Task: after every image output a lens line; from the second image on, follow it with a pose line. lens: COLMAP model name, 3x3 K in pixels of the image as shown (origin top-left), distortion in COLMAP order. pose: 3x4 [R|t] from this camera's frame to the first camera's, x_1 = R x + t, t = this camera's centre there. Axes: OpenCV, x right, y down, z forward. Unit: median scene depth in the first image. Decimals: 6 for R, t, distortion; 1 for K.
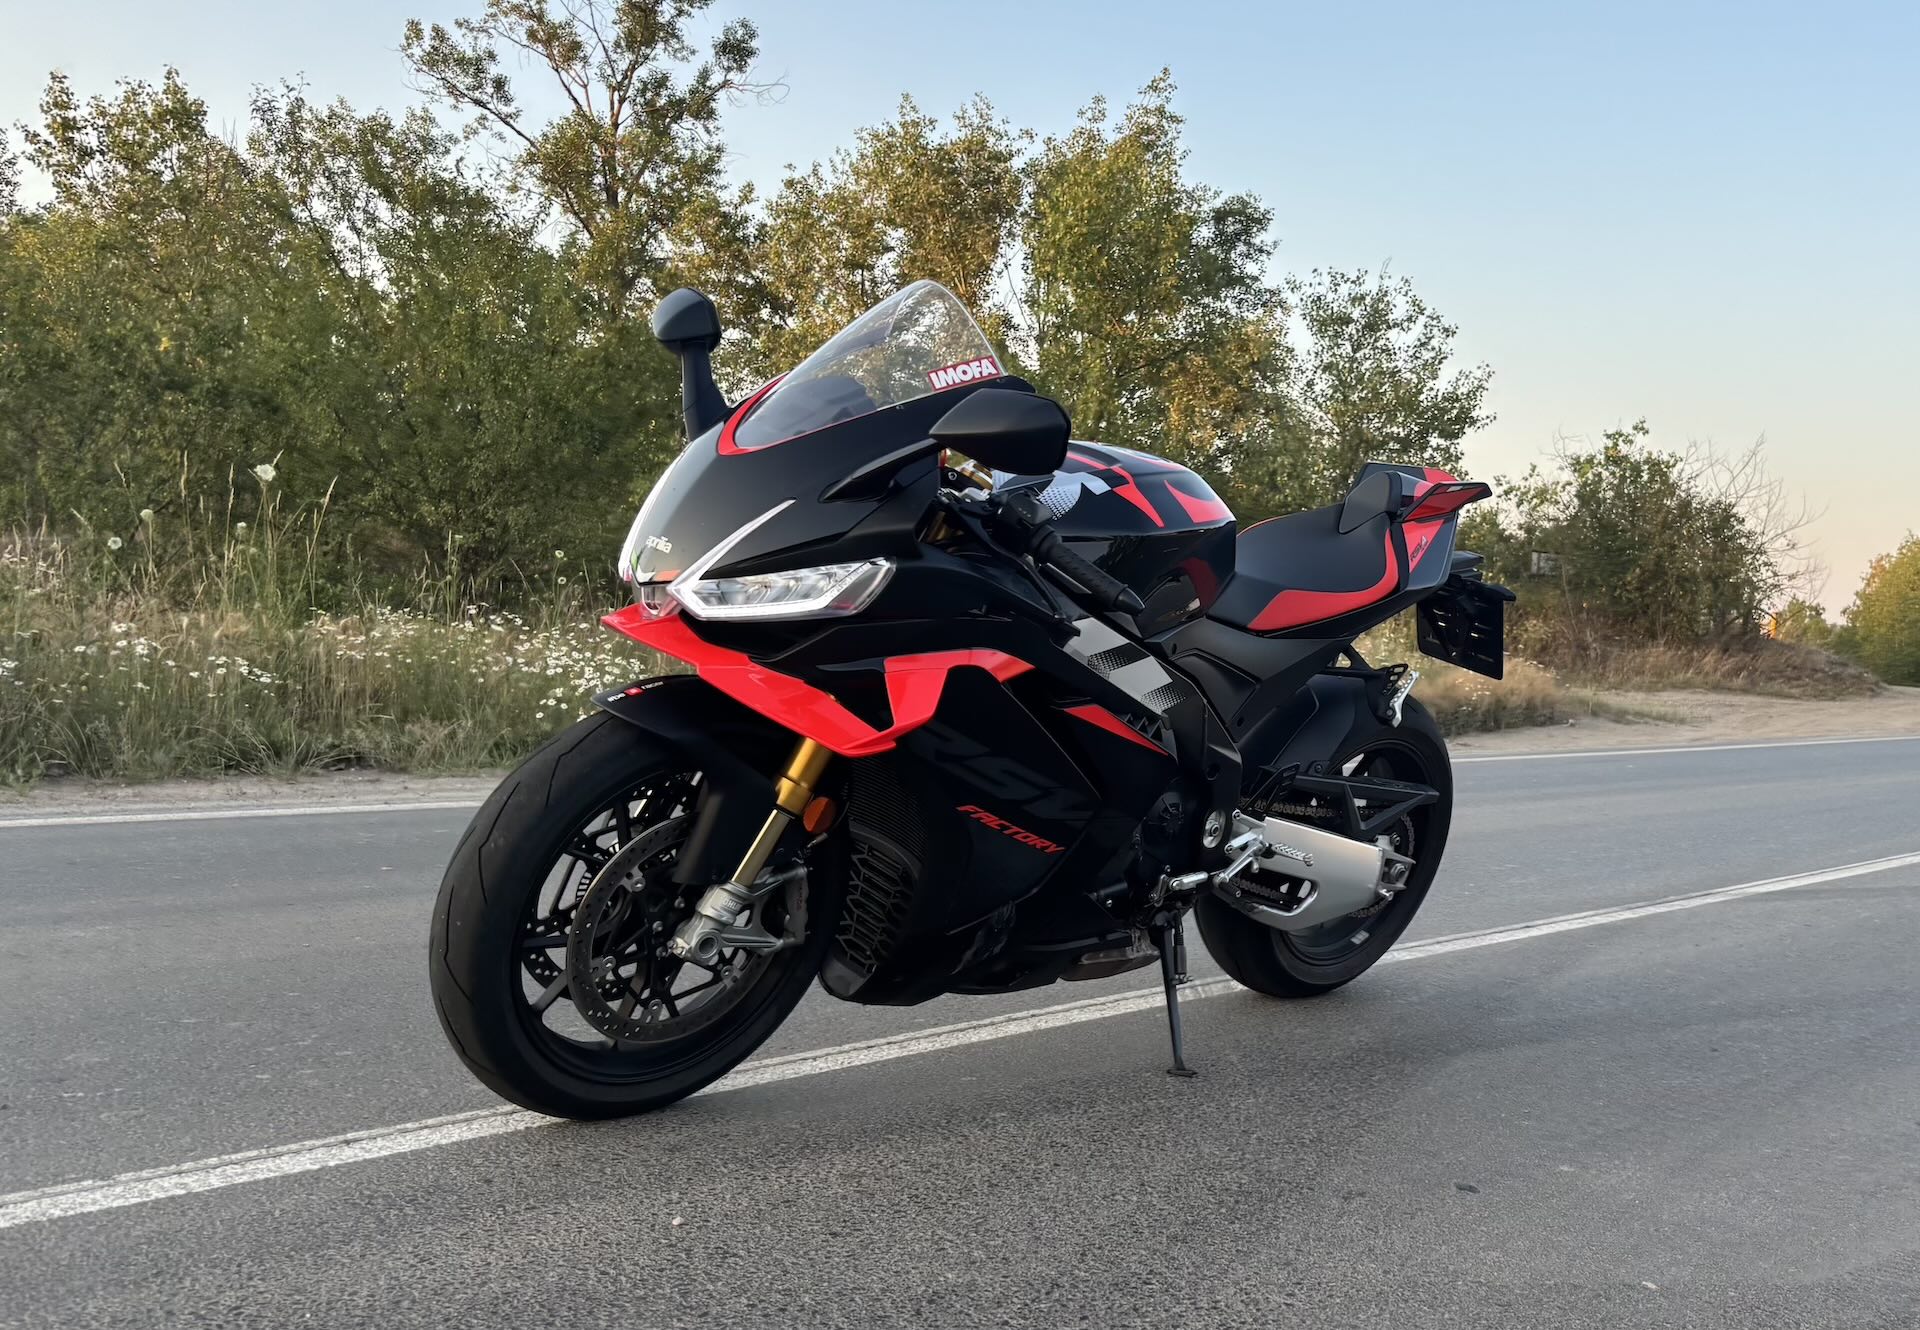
lens RADIAL K [[1815.4, 0, 1197.5], [0, 1815.4, 768.3], [0, 0, 1]] dist [0.012786, -0.005320]
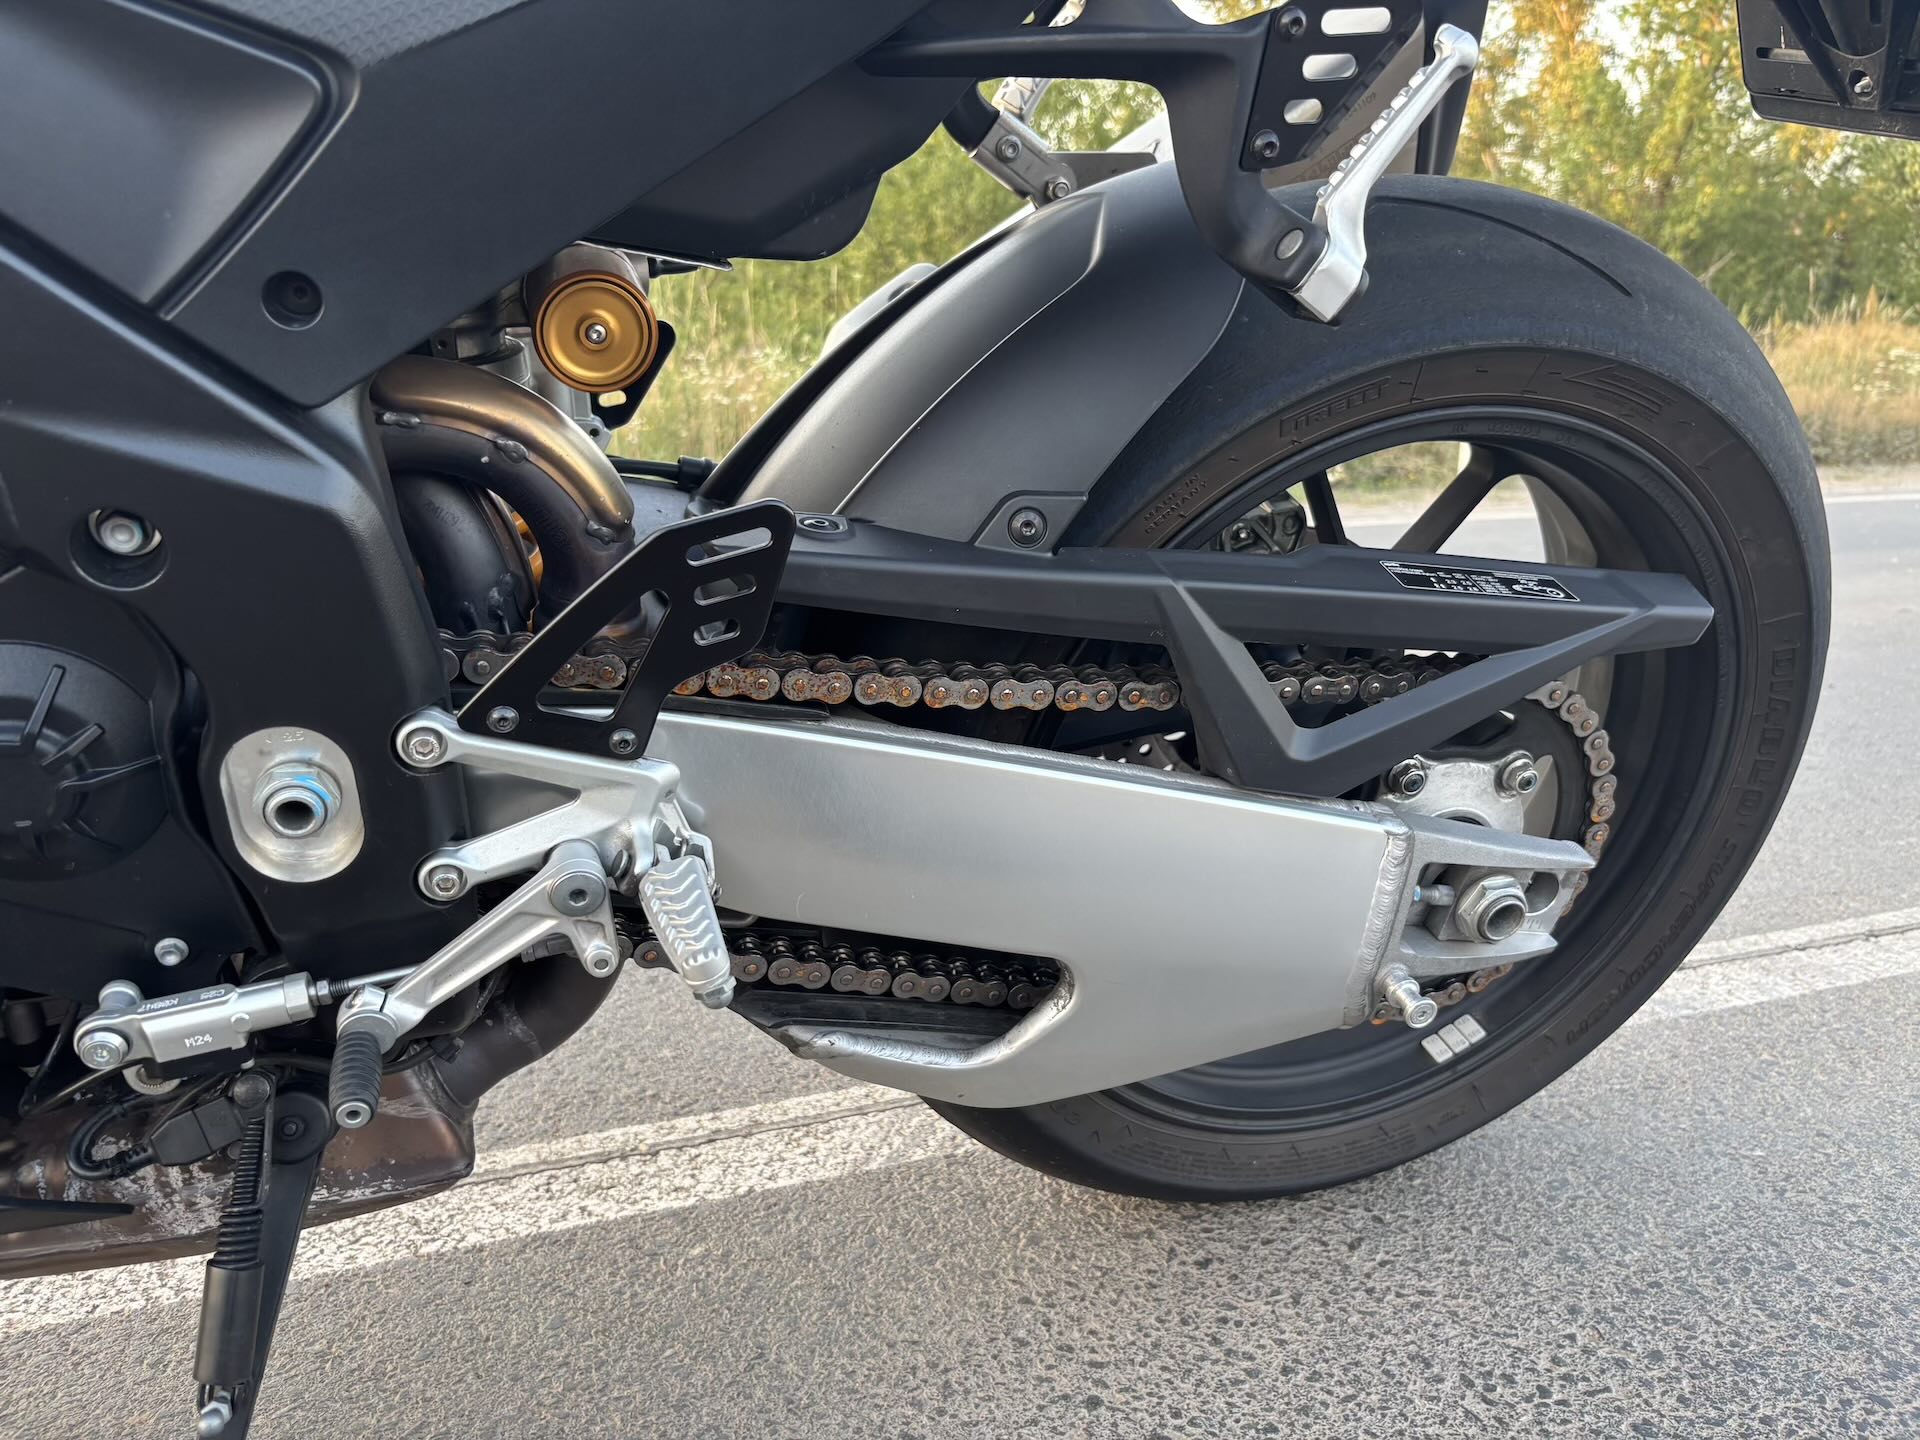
lens RADIAL K [[1484.4, 0, 974.4], [0, 1484.4, 725.7], [0, 0, 1]] dist [0.029111, -0.065012]
pose [[0.869212, 0.063925, -0.490289, 0.047308], [0.008889, 0.989427, 0.144762, -0.000546], [0.494359, -0.130187, 0.859453, 0.244587]]
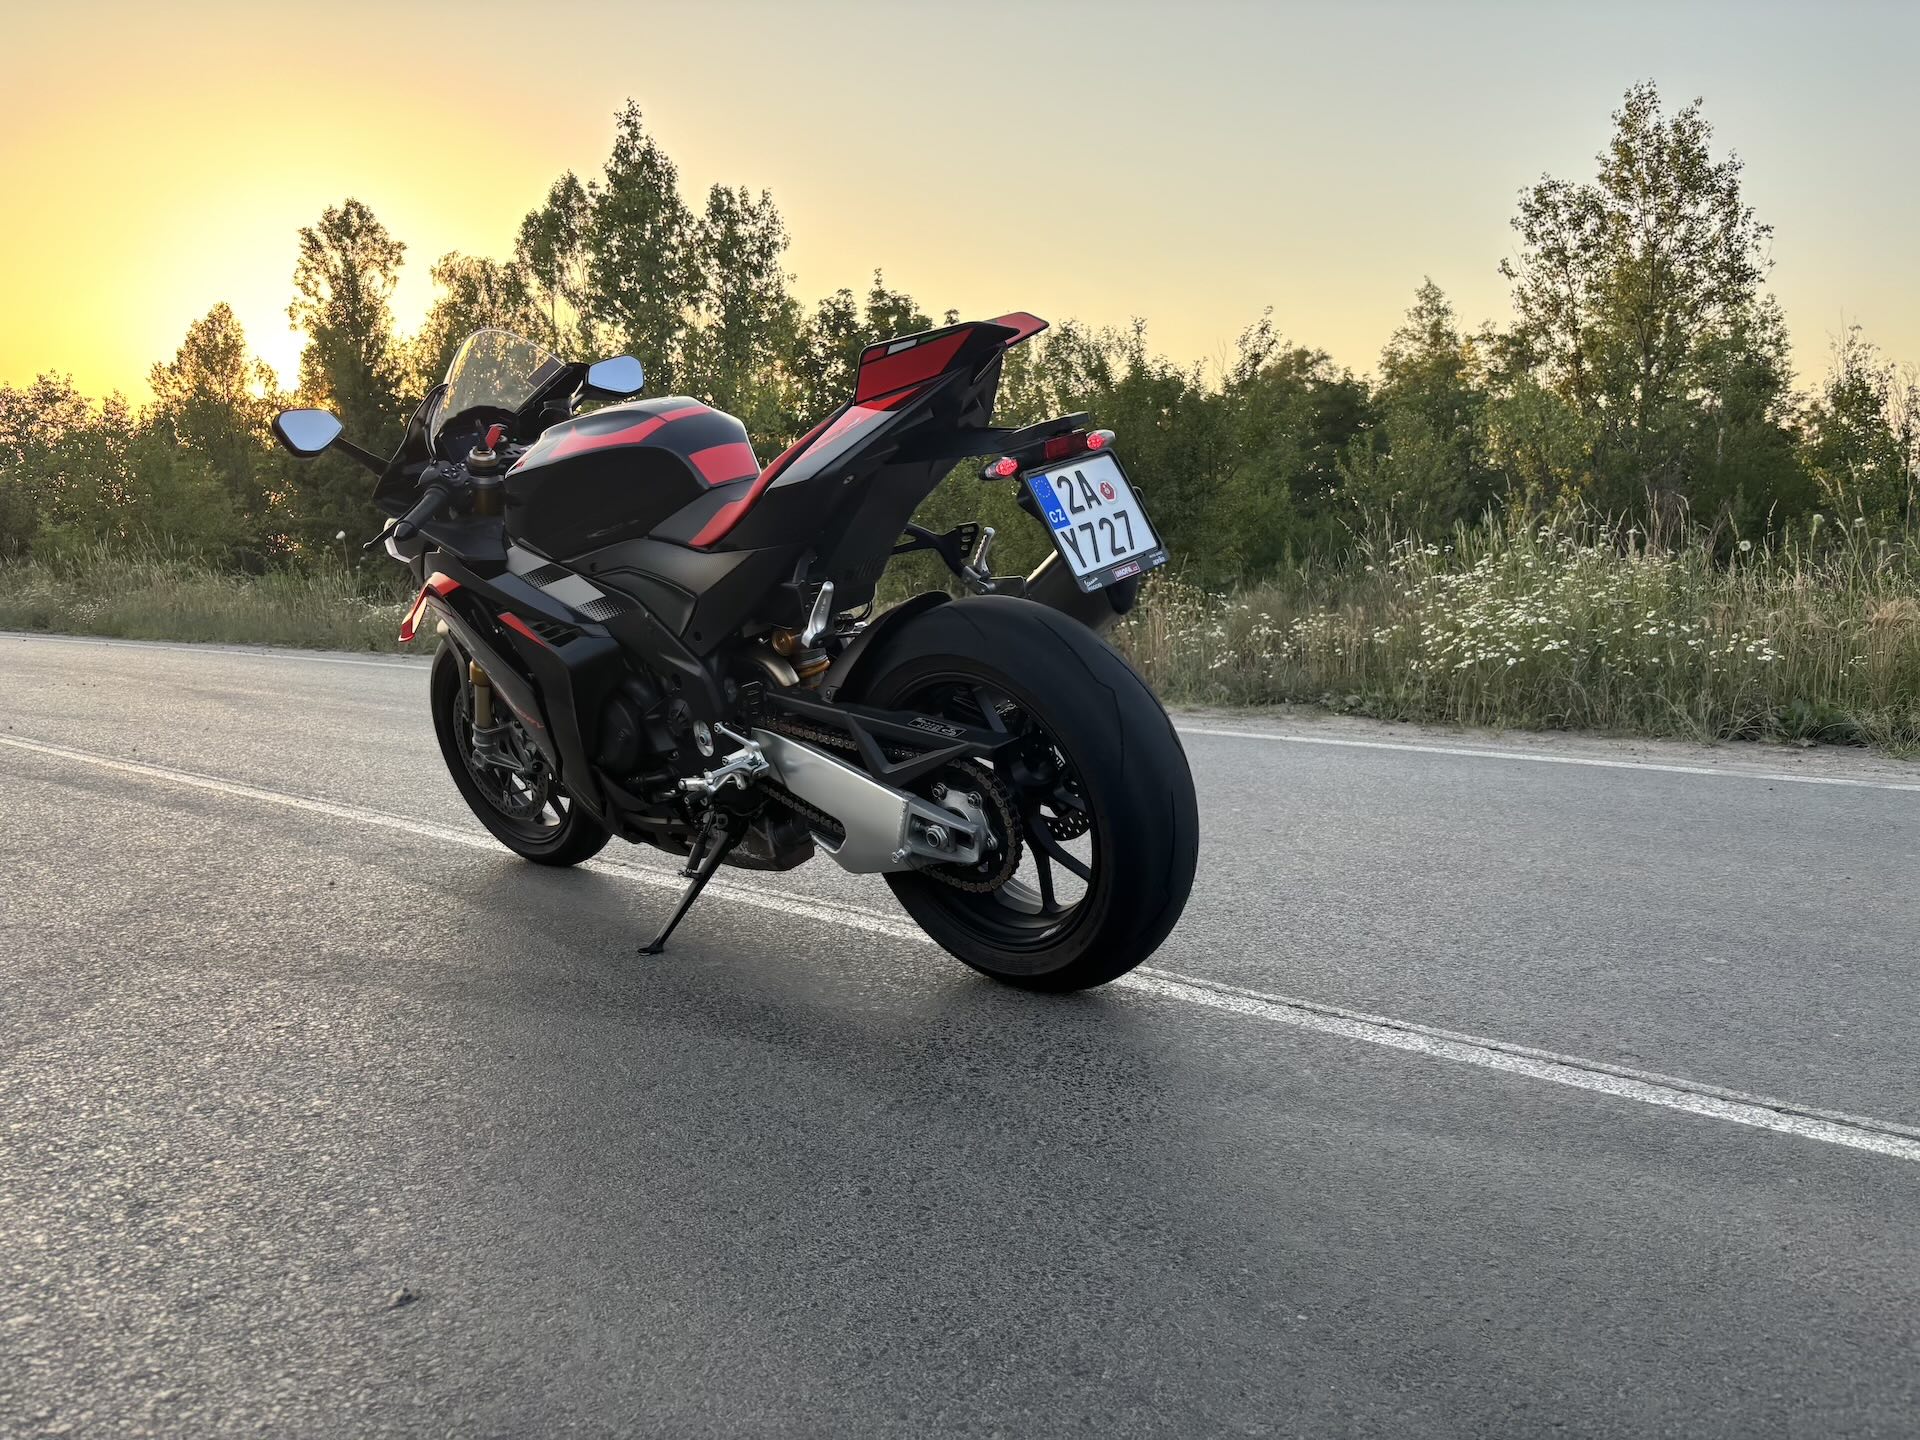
lens RADIAL K [[1450.4, 0, 960.0], [0, 1450.4, 720.0], [0, 0, 1]] dist [0.032778, -0.038754]
pose [[0.010156, 0.046368, -0.998873, 0.235632], [-0.079992, 0.995761, 0.045410, -0.007579], [0.996744, 0.079441, 0.013821, 0.313693]]
